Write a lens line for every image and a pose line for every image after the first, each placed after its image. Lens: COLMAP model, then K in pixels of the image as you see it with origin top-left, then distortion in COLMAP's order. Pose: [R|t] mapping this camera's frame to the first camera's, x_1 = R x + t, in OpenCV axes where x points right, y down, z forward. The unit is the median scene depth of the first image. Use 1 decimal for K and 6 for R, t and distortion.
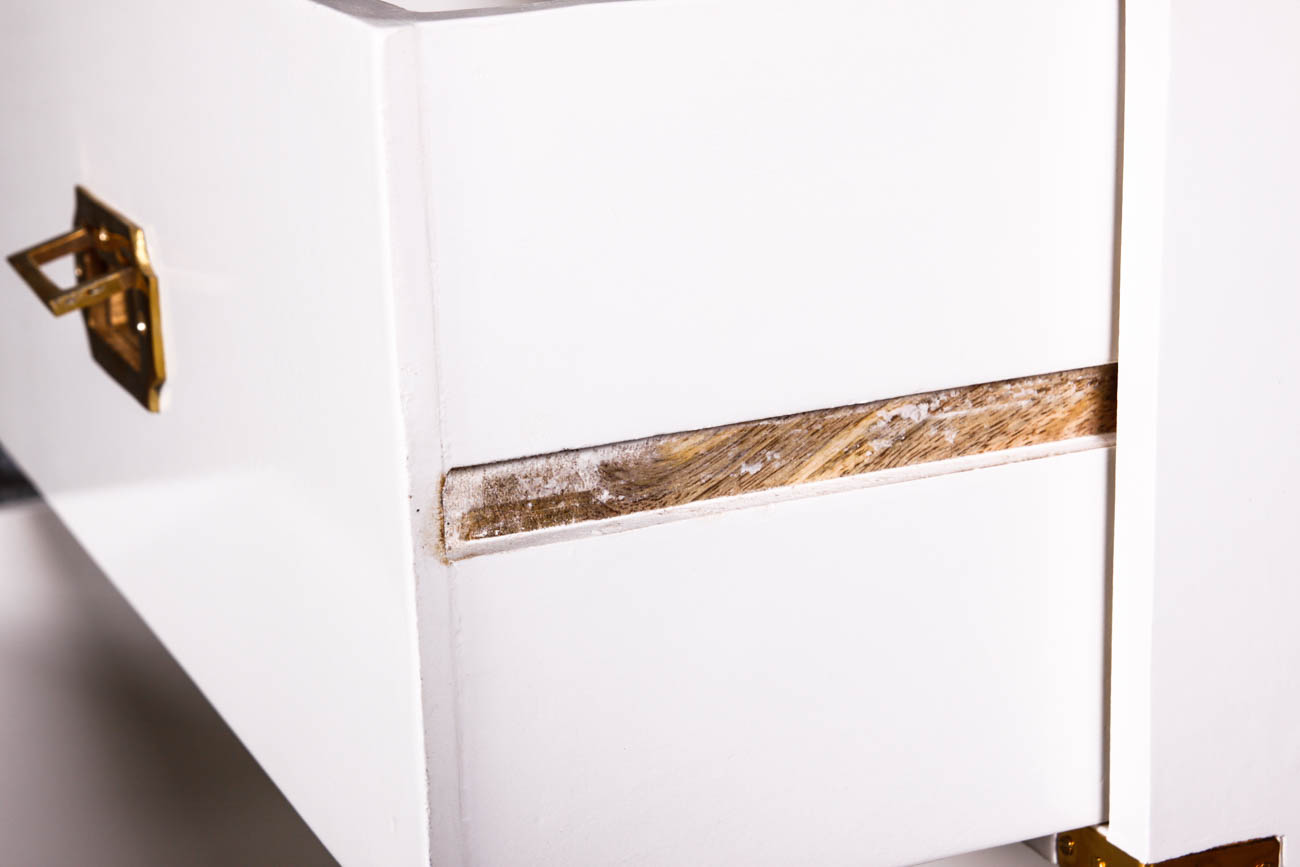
lens RADIAL K [[3012.6, 0, 649.3], [0, 3012.6, 433.5], [0, 0, 1]] dist [0.015164, 0.000000]
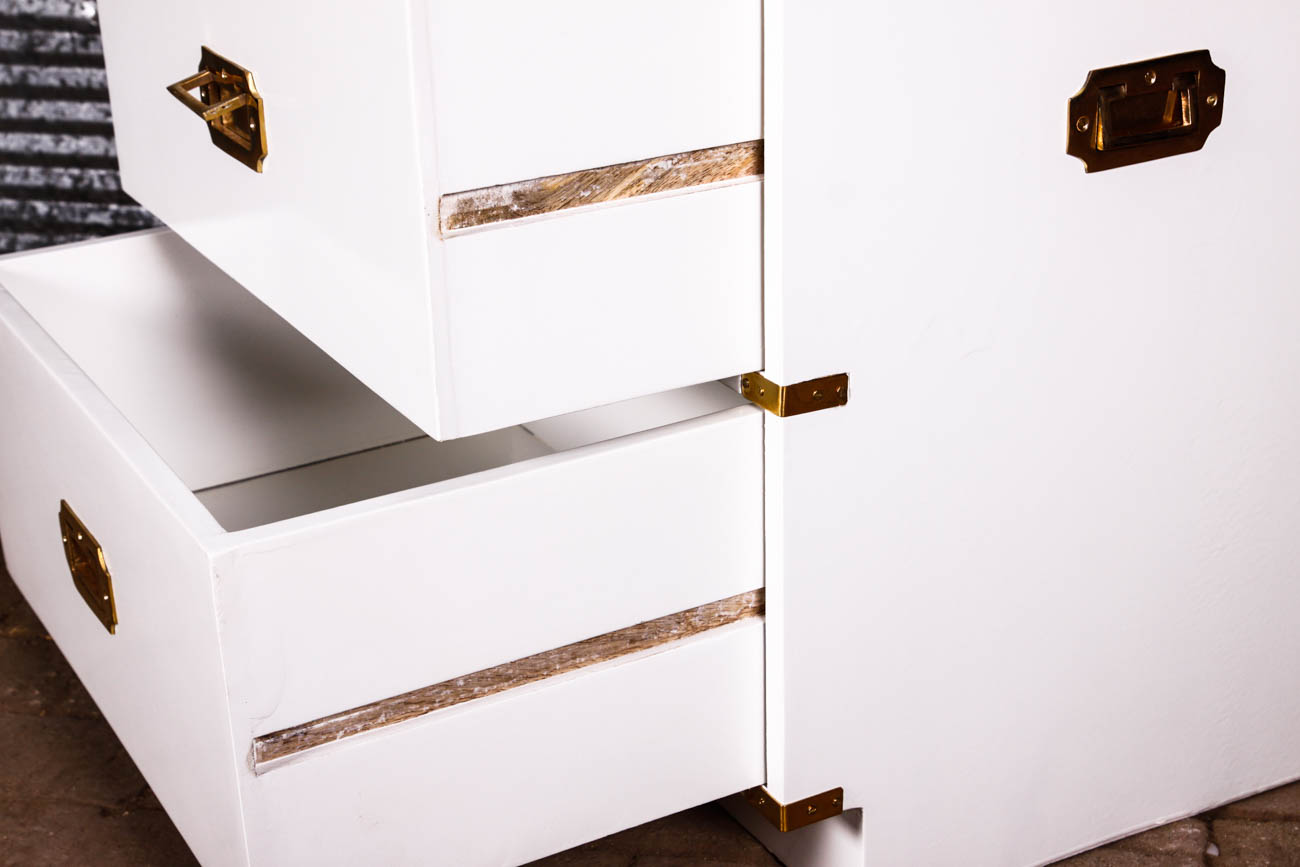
lens RADIAL K [[2295.8, 0, 650.0], [0, 2295.8, 435.3], [0, 0, 1]] dist [0.059110, 0.000000]
pose [[0.997221, -0.023983, 0.070538, -0.035384], [0.016488, 0.994338, 0.104981, 0.011428], [-0.072657, -0.103527, 0.991969, -0.549635]]
